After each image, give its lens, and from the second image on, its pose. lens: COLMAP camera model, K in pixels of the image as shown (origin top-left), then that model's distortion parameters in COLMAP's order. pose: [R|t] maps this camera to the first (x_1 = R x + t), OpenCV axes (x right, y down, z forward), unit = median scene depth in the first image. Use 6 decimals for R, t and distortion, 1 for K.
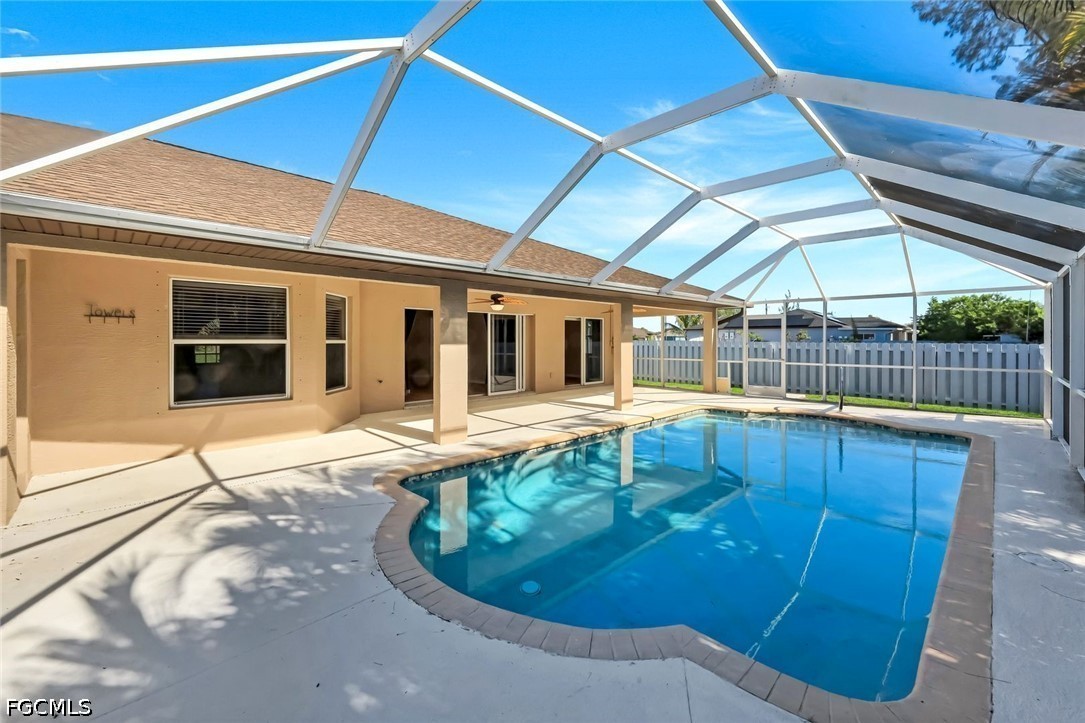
lens RADIAL K [[445.3, 0, 535.3], [0, 445.3, 340.3], [0, 0, 1]] dist [-0.008674, 0.000302]
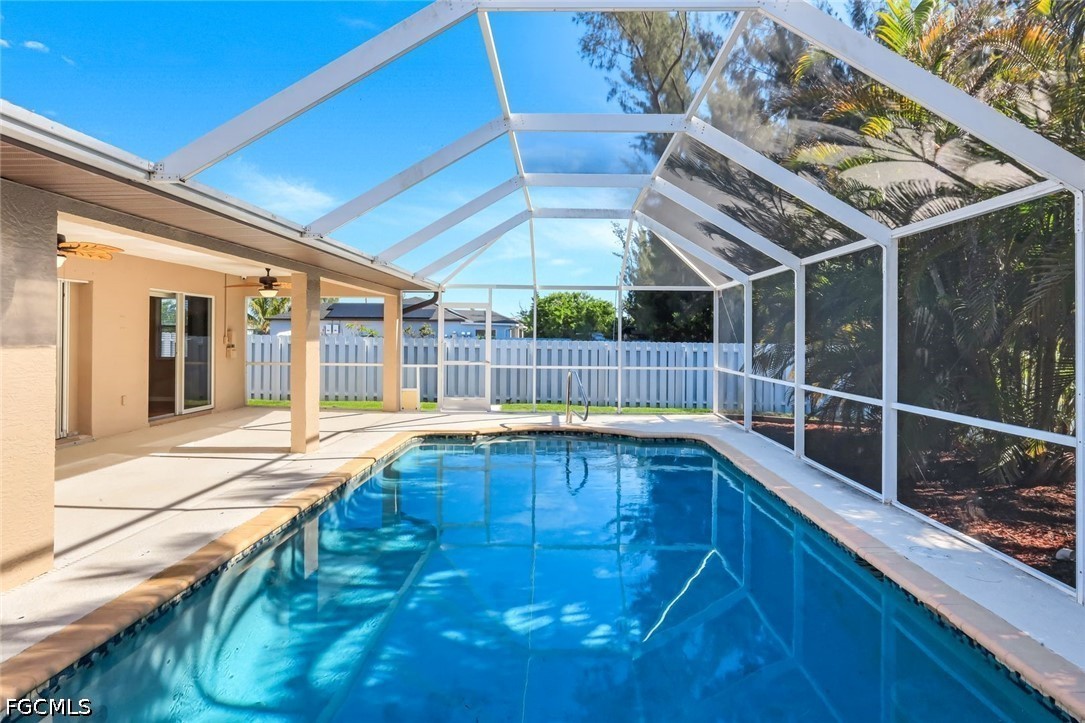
lens RADIAL K [[620.3, 0, 540.4], [0, 620.3, 327.2], [0, 0, 1]] dist [0.037808, -0.002318]
pose [[0.717549, 0.018452, 0.696264, -0.130147], [-0.009781, 0.999817, -0.016416, 0.000425], [-0.696440, 0.004969, 0.717598, 0.160658]]
